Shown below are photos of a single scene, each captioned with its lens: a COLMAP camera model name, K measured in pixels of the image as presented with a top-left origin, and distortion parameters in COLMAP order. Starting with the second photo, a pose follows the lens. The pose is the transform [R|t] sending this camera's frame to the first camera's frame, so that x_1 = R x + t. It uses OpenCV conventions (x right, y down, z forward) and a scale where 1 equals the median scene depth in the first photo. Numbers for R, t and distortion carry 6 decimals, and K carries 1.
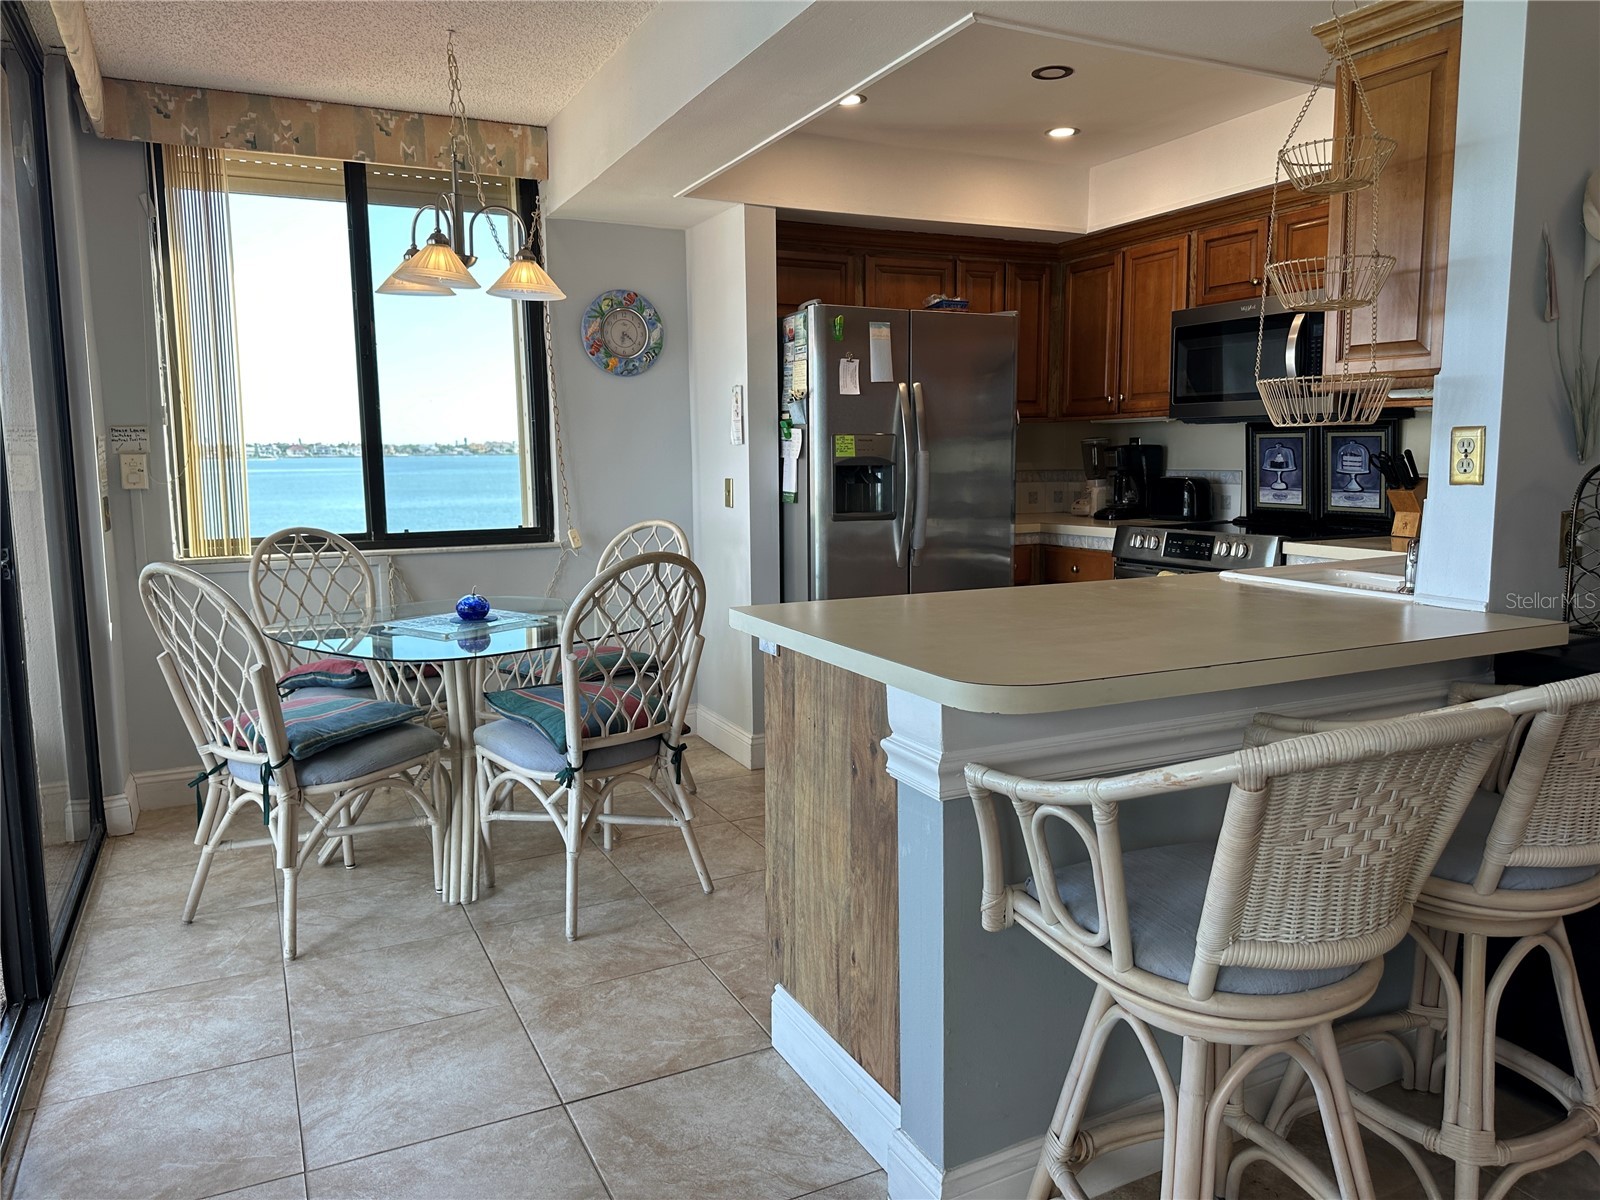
lens RADIAL K [[1126.0, 0, 803.7], [0, 1126.0, 586.5], [0, 0, 1]] dist [0.067329, -0.093164]
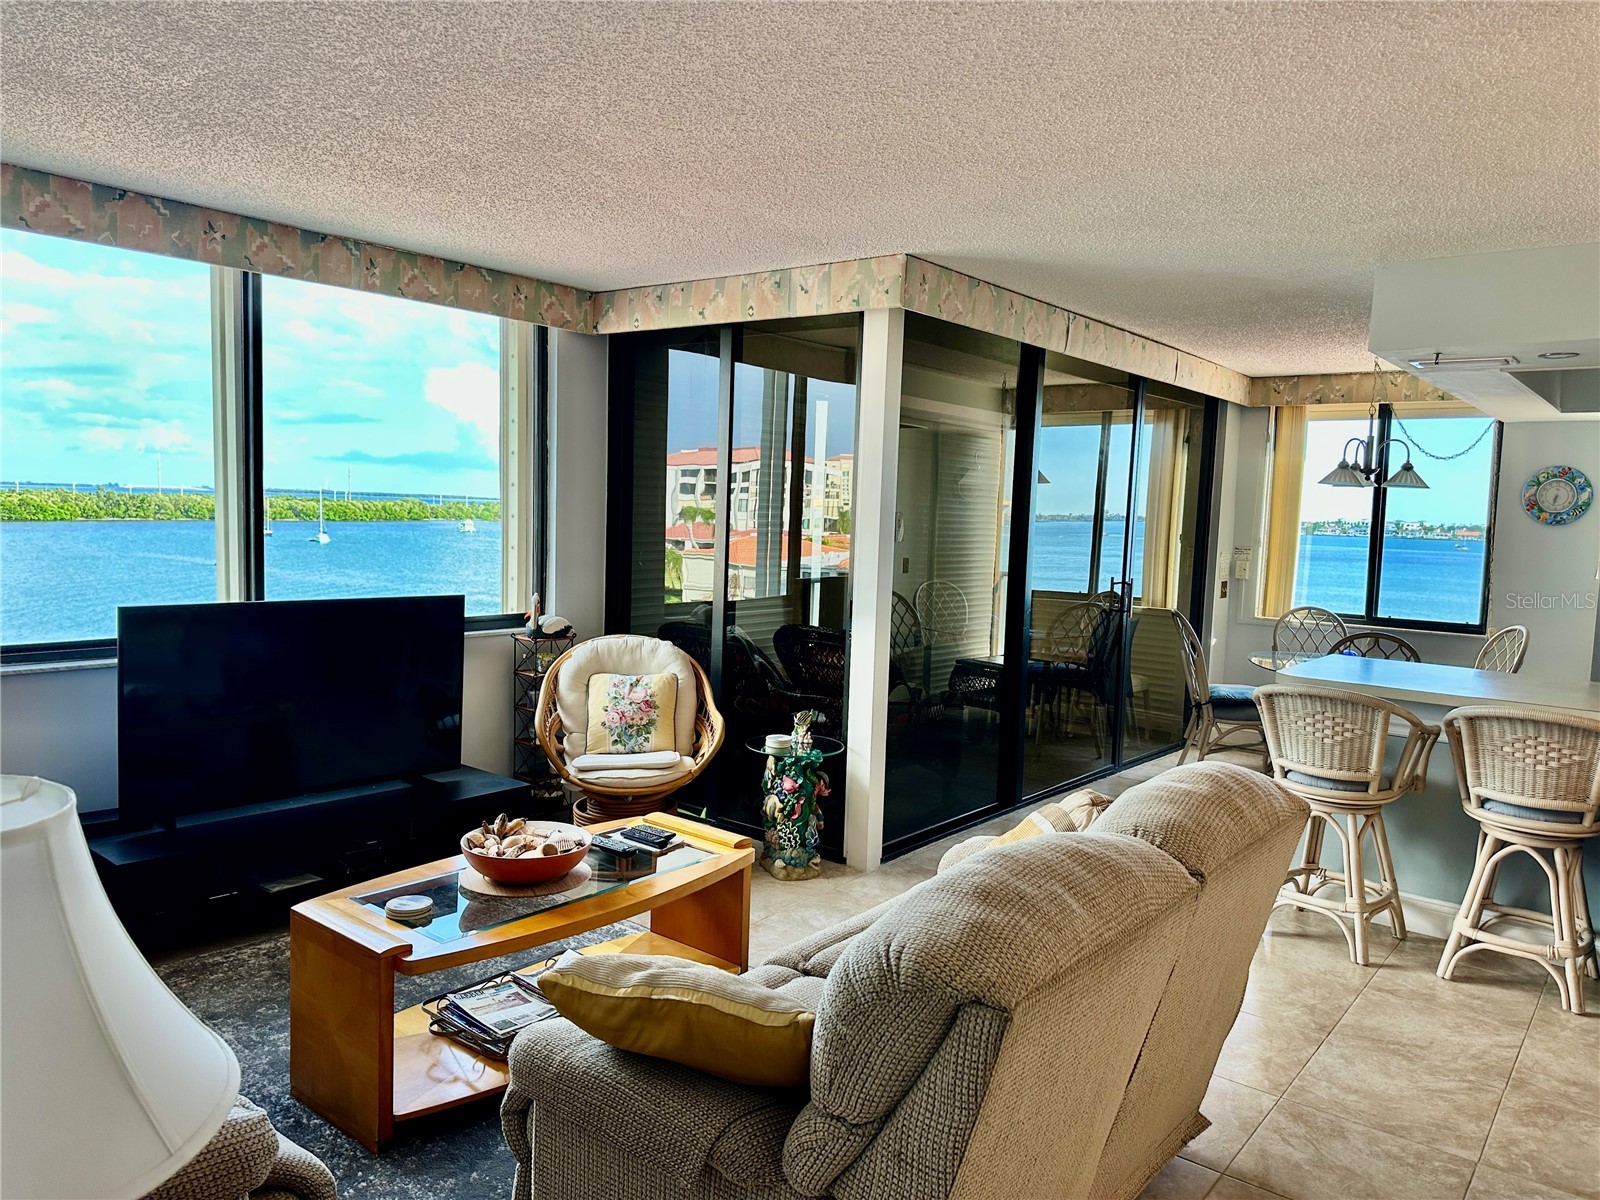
lens RADIAL K [[1126.0, 0, 828.1], [0, 1126.0, 610.1], [0, 0, 1]] dist [0.067329, -0.093164]
pose [[0.431894, 0.104281, -0.895876, 0.788373], [-0.150352, 0.987719, 0.042489, -0.006482], [0.889304, 0.116346, 0.442269, -0.451879]]
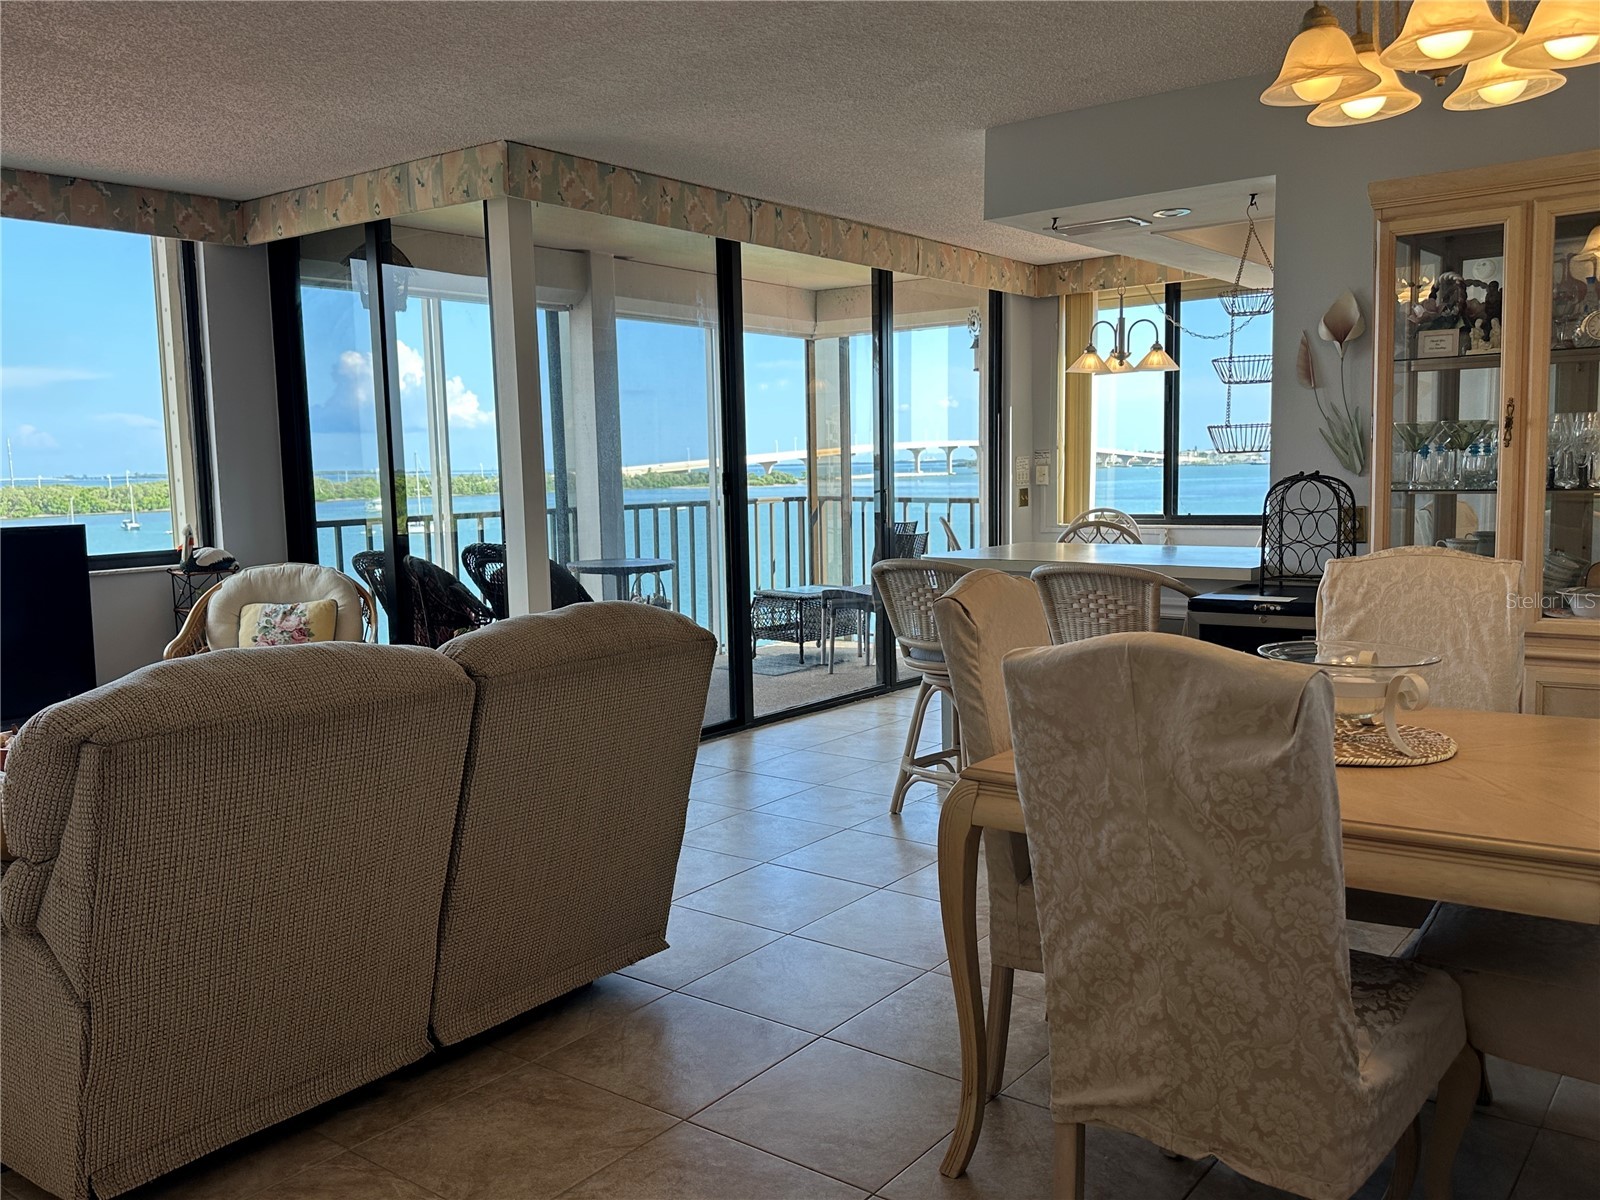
lens RADIAL K [[1311.0, 0, 844.4], [0, 1311.0, 612.2], [0, 0, 1]] dist [0.063508, -0.086593]
pose [[0.454074, 0.095885, -0.885789, 1.050032], [-0.093514, 0.993830, 0.059643, 0.019666], [0.886043, 0.055752, 0.460239, -0.226294]]
